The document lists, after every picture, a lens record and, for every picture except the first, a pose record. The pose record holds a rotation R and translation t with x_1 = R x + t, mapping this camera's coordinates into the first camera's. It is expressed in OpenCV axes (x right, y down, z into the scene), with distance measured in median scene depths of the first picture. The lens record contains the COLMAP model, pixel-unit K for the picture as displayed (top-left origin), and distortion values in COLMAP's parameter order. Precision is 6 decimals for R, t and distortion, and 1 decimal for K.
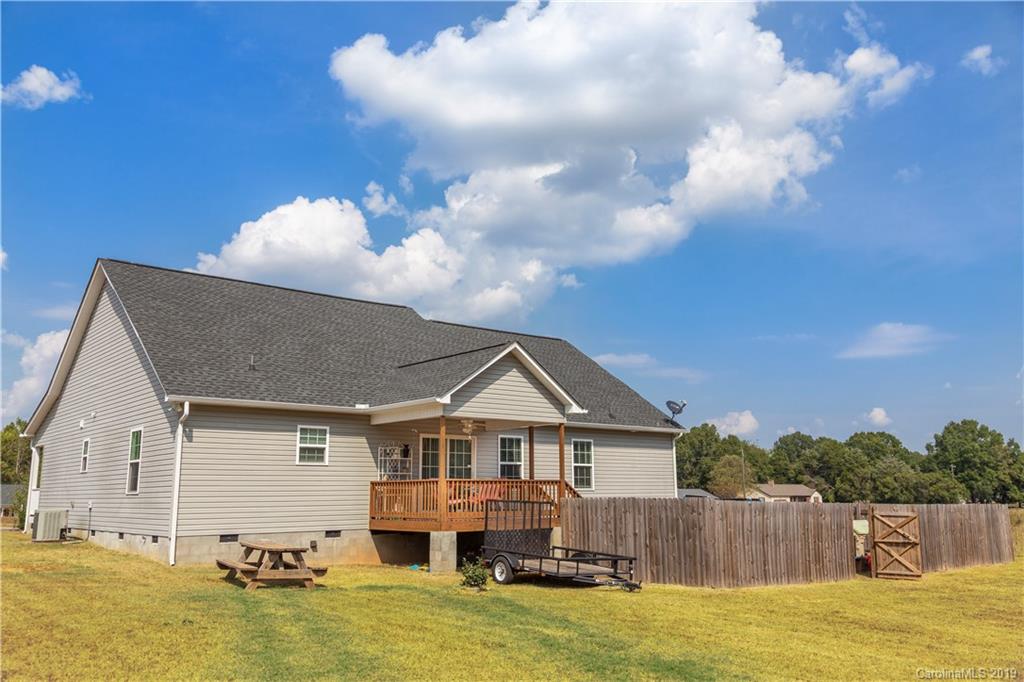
lens RADIAL K [[844.0, 0, 512.0], [0, 844.0, 341.0], [0, 0, 1]] dist [0.002204, 0.000026]
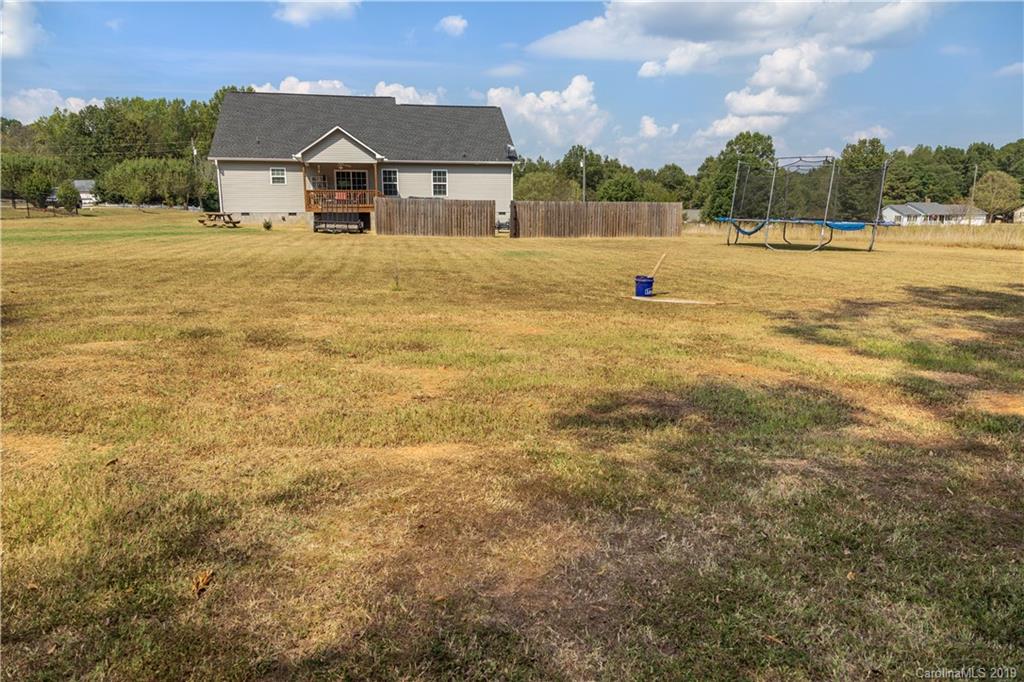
lens RADIAL K [[692.5, 0, 512.0], [0, 692.5, 341.0], [0, 0, 1]] dist [0.000325, -0.000926]
pose [[0.872953, 0.091230, -0.479197, 1.236723], [0.082457, 0.940622, 0.329289, -0.025488], [0.480784, -0.326967, 0.813596, -0.388537]]
